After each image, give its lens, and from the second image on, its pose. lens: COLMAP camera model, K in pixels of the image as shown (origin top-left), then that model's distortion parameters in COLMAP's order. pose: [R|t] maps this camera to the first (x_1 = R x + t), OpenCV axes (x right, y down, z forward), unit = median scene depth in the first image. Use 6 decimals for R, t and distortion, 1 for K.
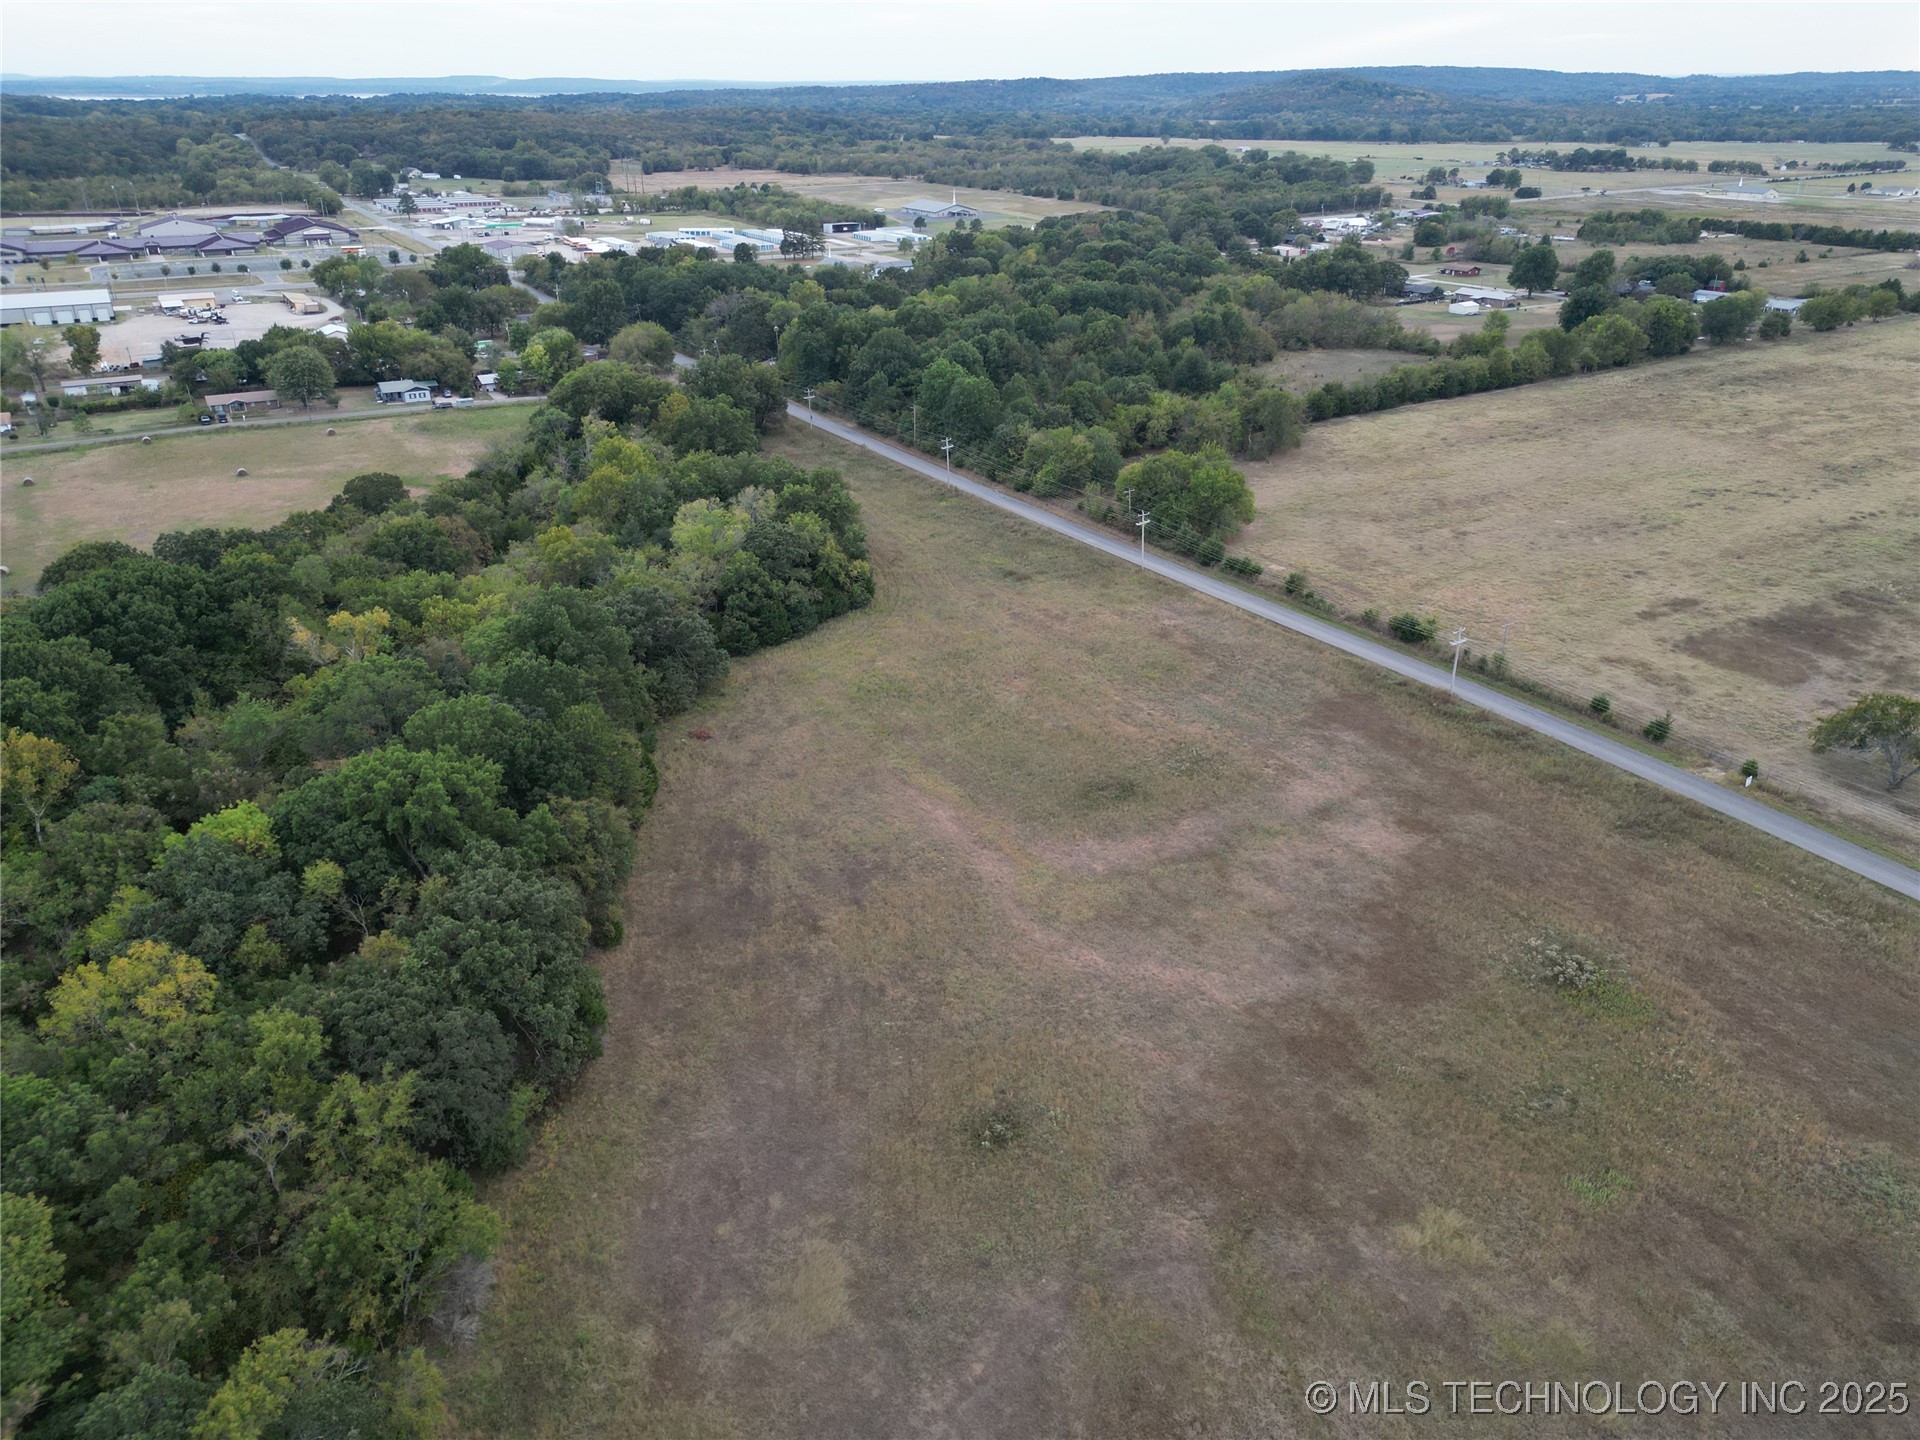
lens RADIAL K [[1345.0, 0, 953.1], [0, 1345.0, 711.0], [0, 0, 1]] dist [0.063665, -0.056514]
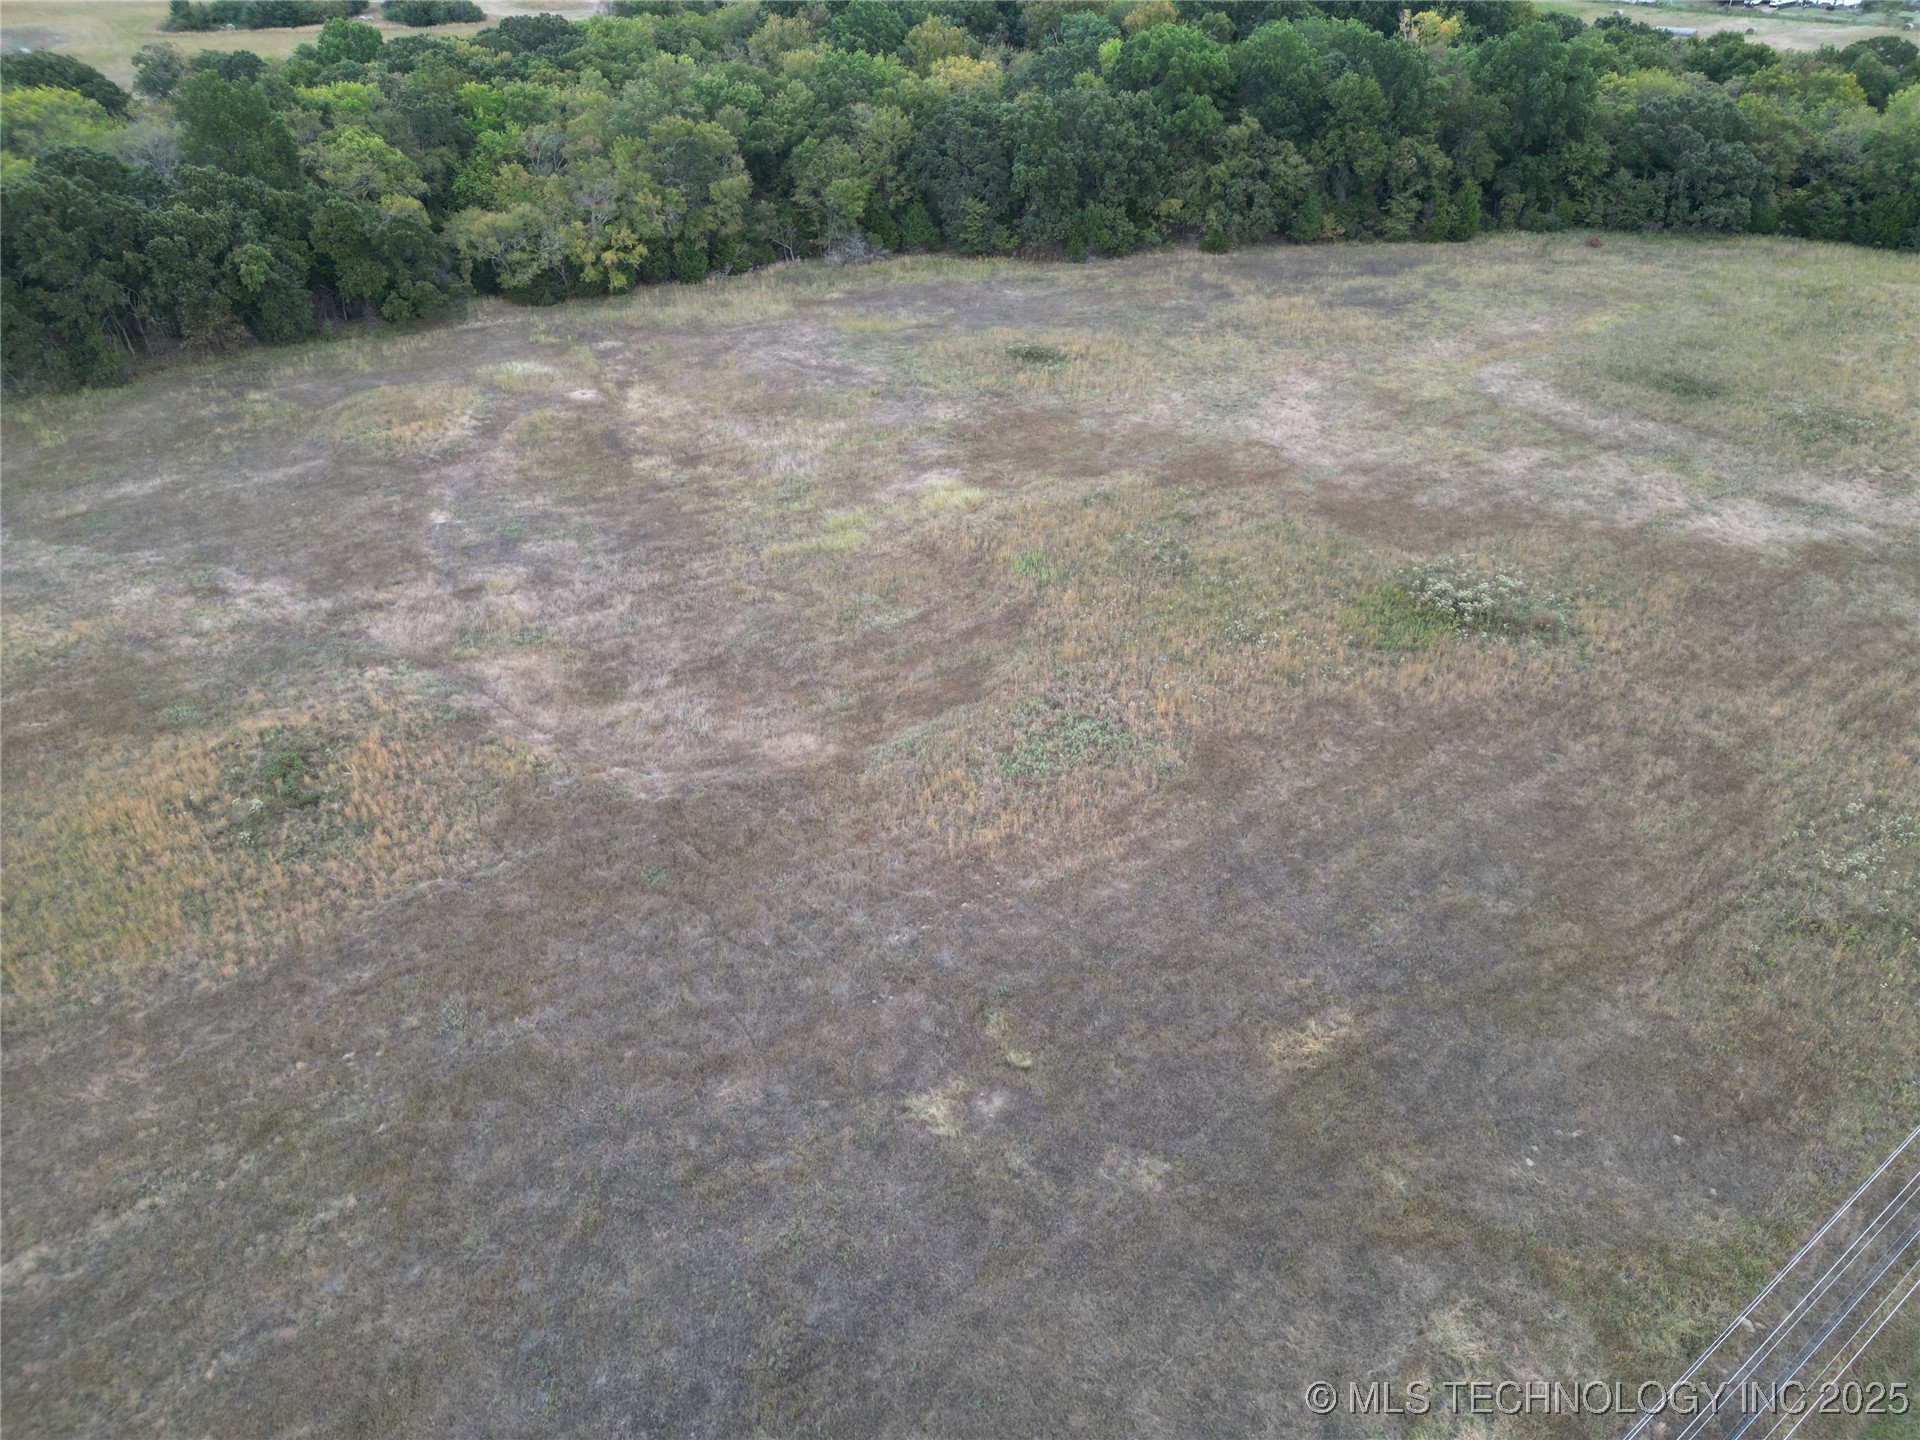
lens RADIAL K [[1345.0, 0, 958.4], [0, 1345.0, 718.1], [0, 0, 1]] dist [0.063665, -0.056514]
pose [[0.084752, 0.543457, -0.835147, 0.442721], [-0.424941, 0.777832, 0.463037, 0.011542], [0.901245, 0.315645, 0.296860, 0.249784]]
